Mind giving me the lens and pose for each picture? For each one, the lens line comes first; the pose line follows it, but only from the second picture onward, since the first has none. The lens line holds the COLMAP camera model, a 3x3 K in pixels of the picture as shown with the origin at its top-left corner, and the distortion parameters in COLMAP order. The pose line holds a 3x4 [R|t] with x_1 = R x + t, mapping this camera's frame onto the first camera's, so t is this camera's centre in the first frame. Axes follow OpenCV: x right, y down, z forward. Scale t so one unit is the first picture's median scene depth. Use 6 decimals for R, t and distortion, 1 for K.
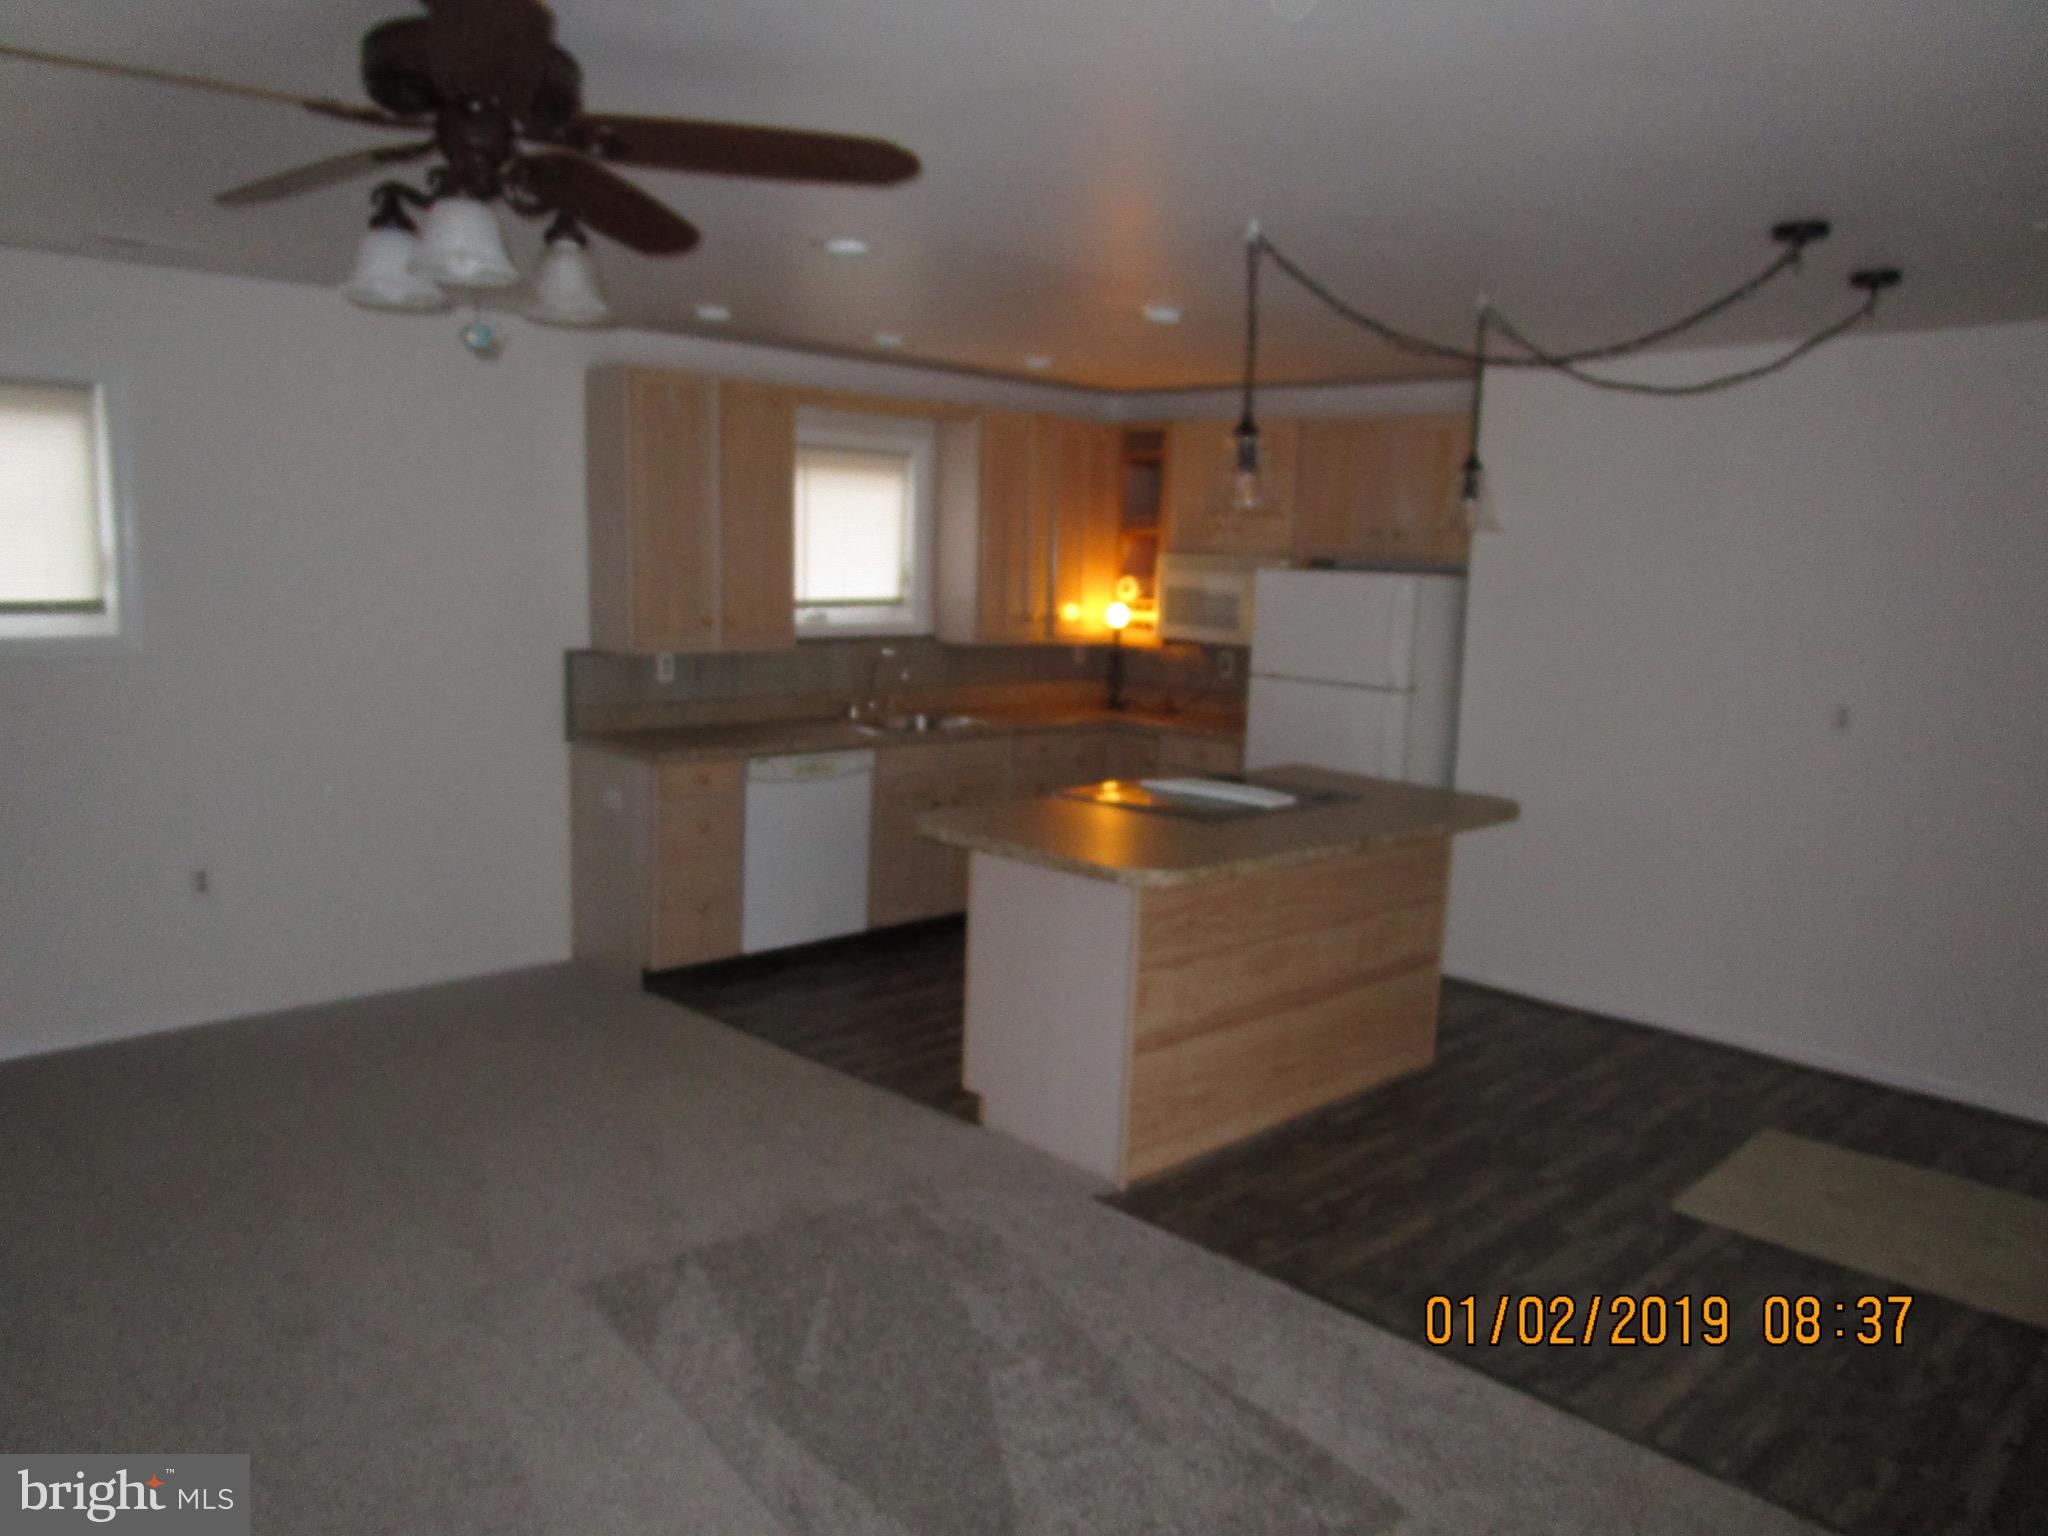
lens RADIAL K [[1489.8, 0, 1024.0], [0, 1489.8, 768.0], [0, 0, 1]] dist [0.008003, 0.002904]
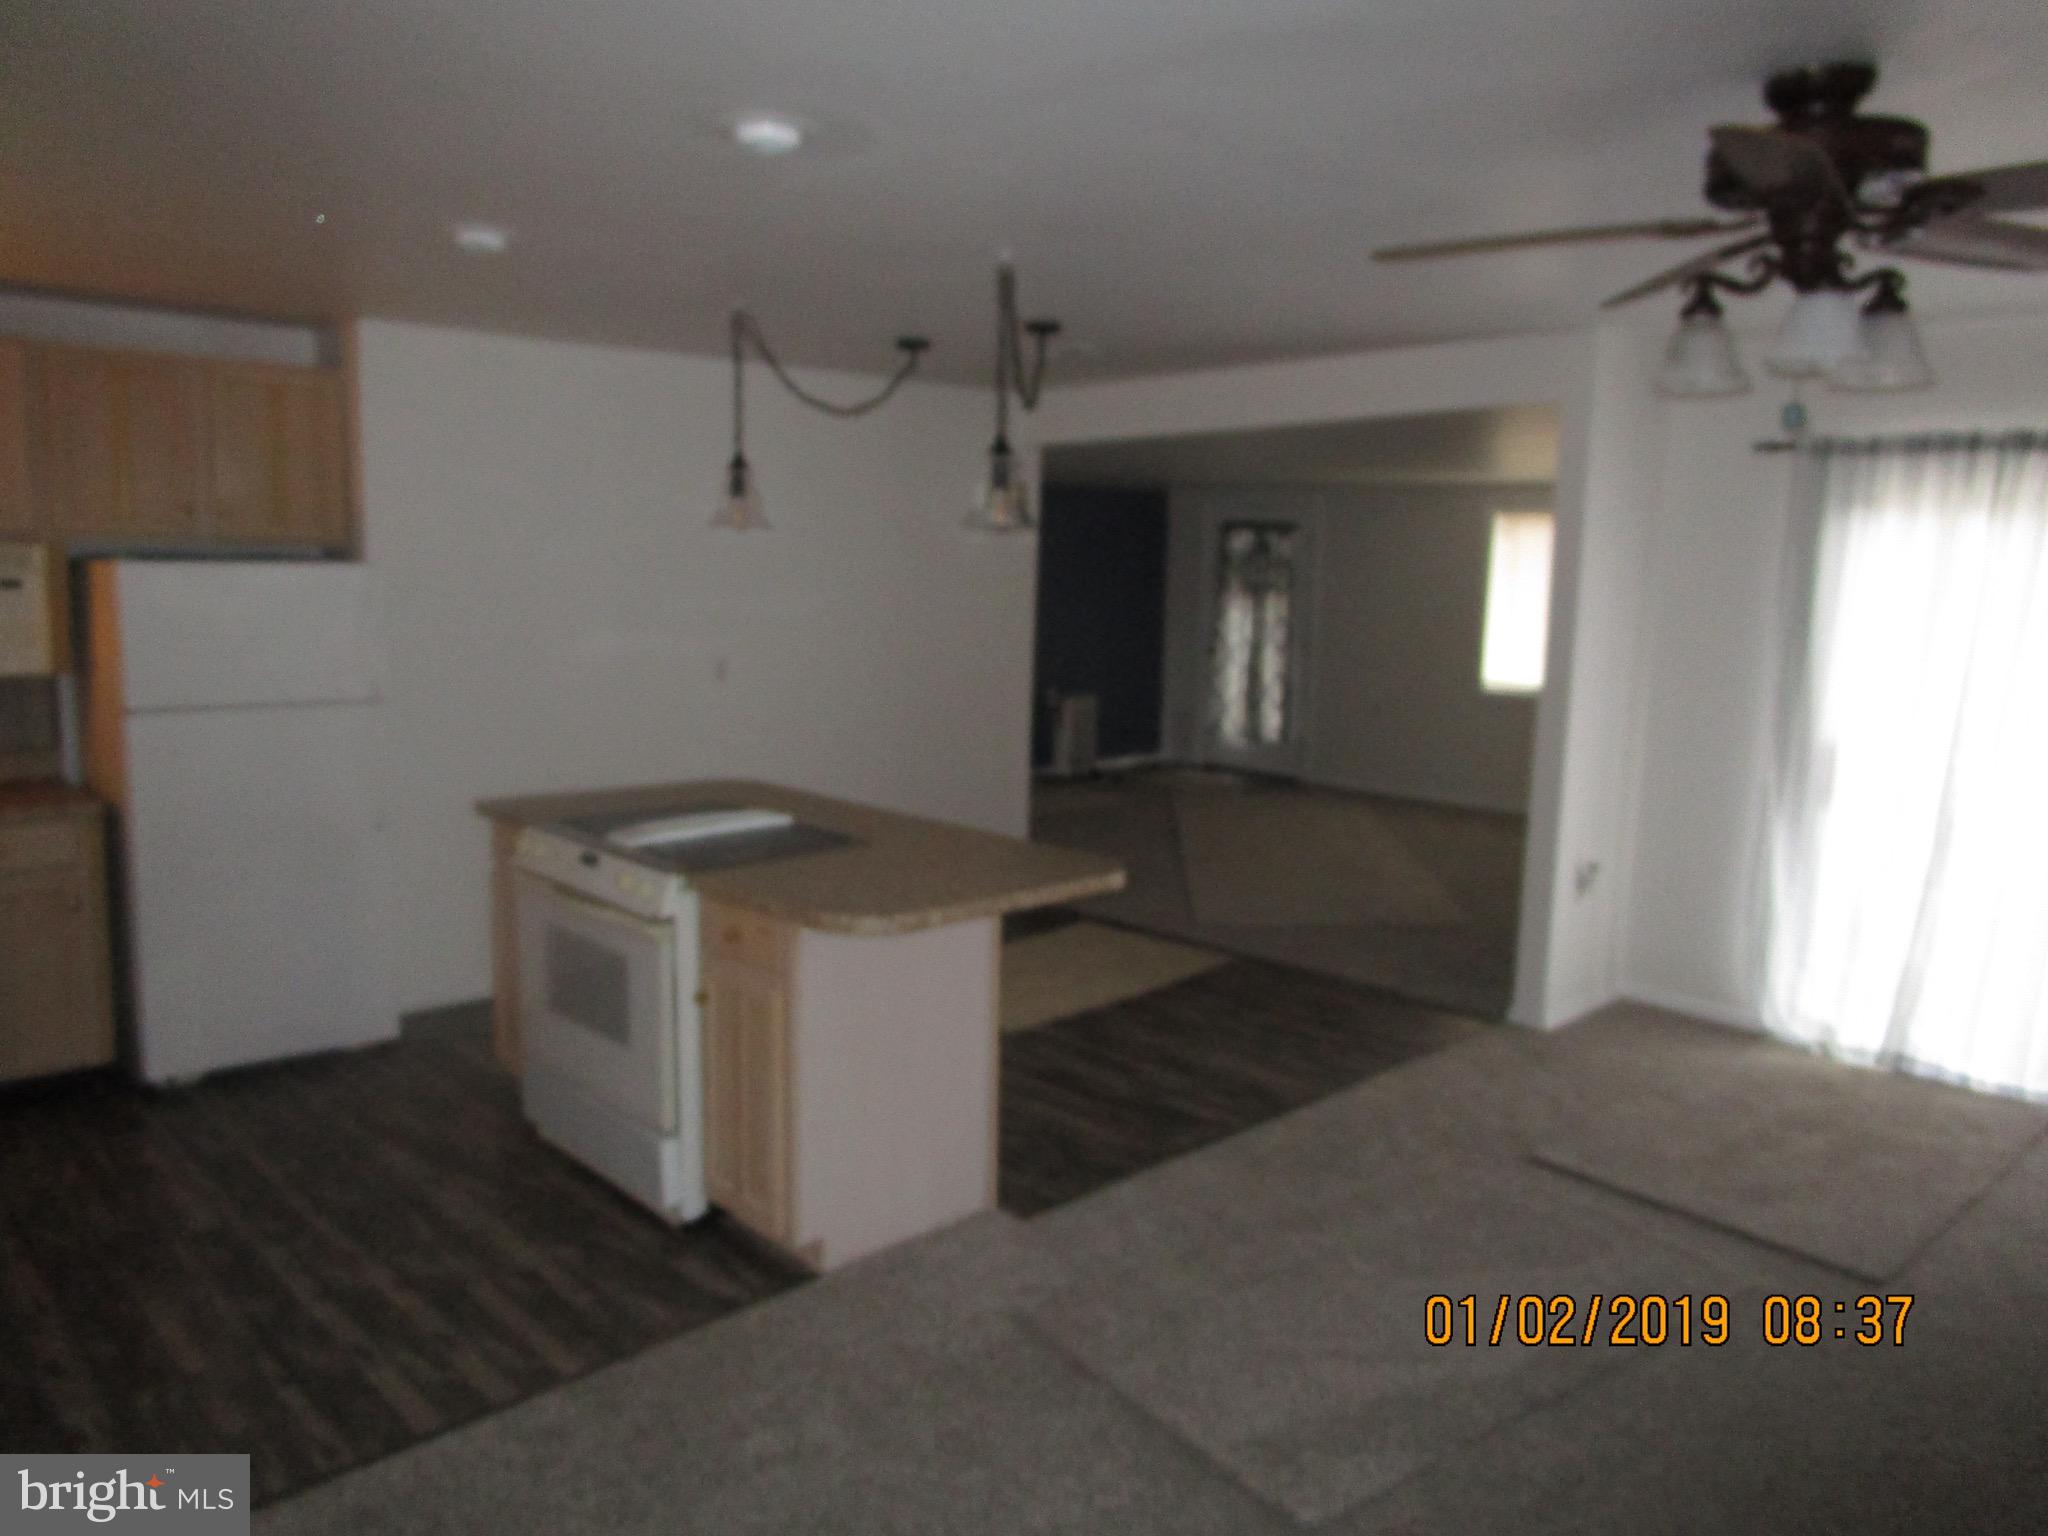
lens RADIAL K [[1489.8, 0, 1024.0], [0, 1489.8, 768.0], [0, 0, 1]] dist [0.008003, 0.002904]
pose [[0.066683, -0.170791, 0.983048, -0.734633], [0.125523, 0.978850, 0.161547, -0.139256], [-0.989847, 0.112623, 0.086710, 0.737805]]
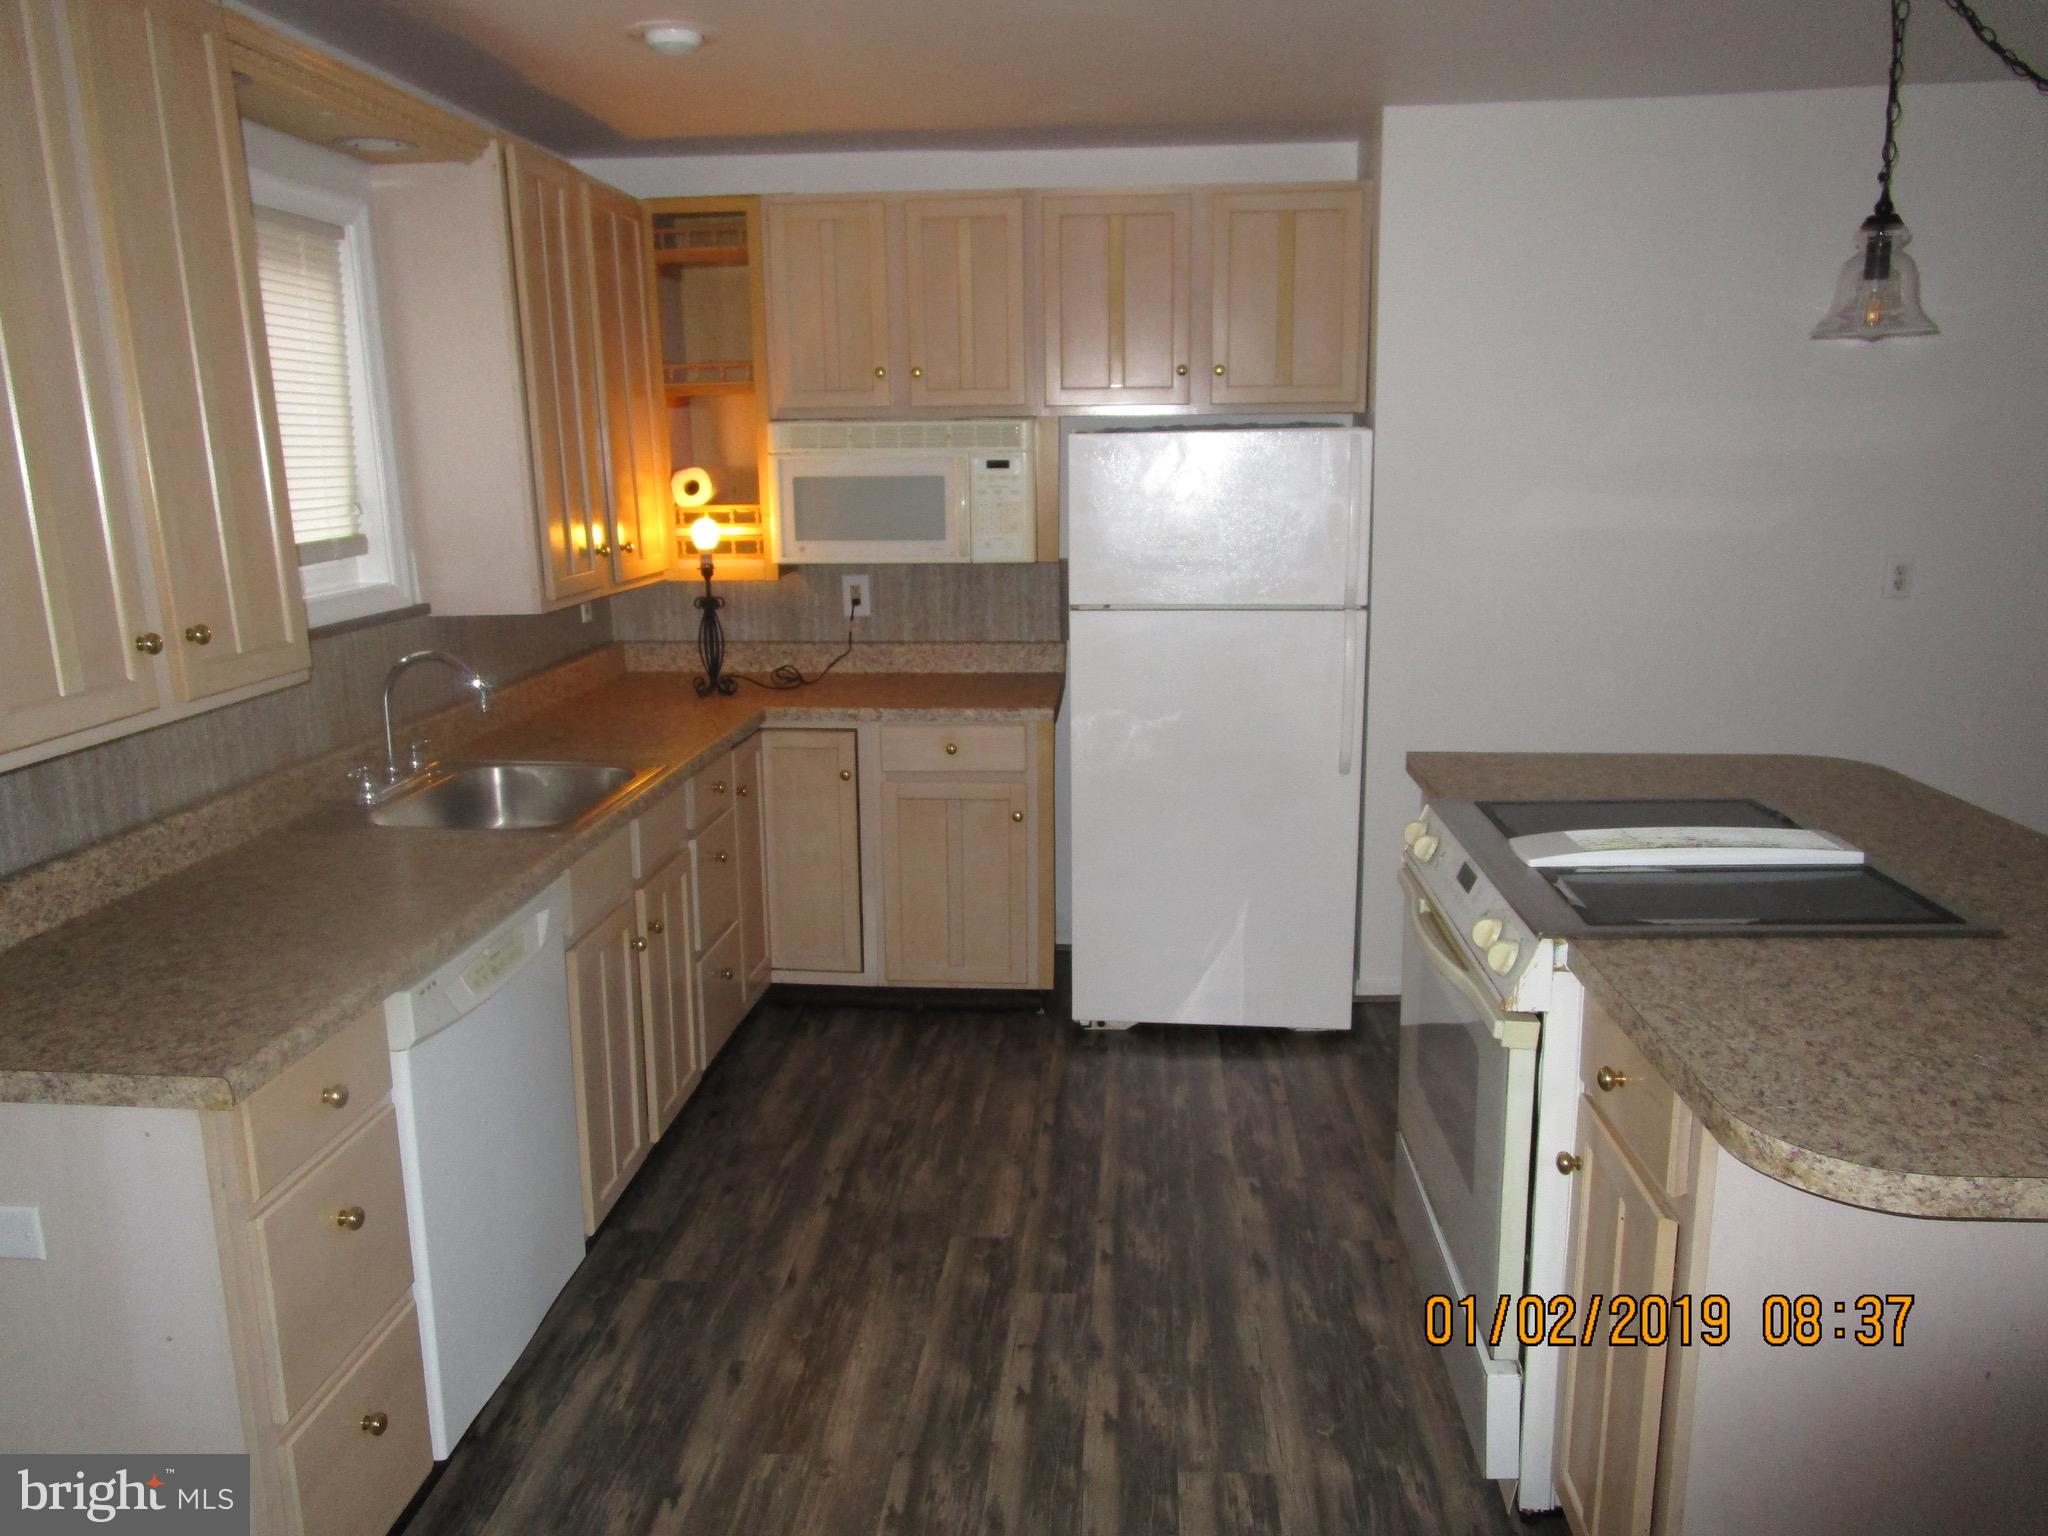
lens RADIAL K [[1489.8, 0, 1024.0], [0, 1489.8, 768.0], [0, 0, 1]] dist [0.008003, 0.002904]
pose [[0.781507, -0.174758, 0.598921, -0.353478], [0.131482, 0.984542, 0.115712, -0.102942], [-0.609884, -0.011682, 0.792404, 0.735886]]
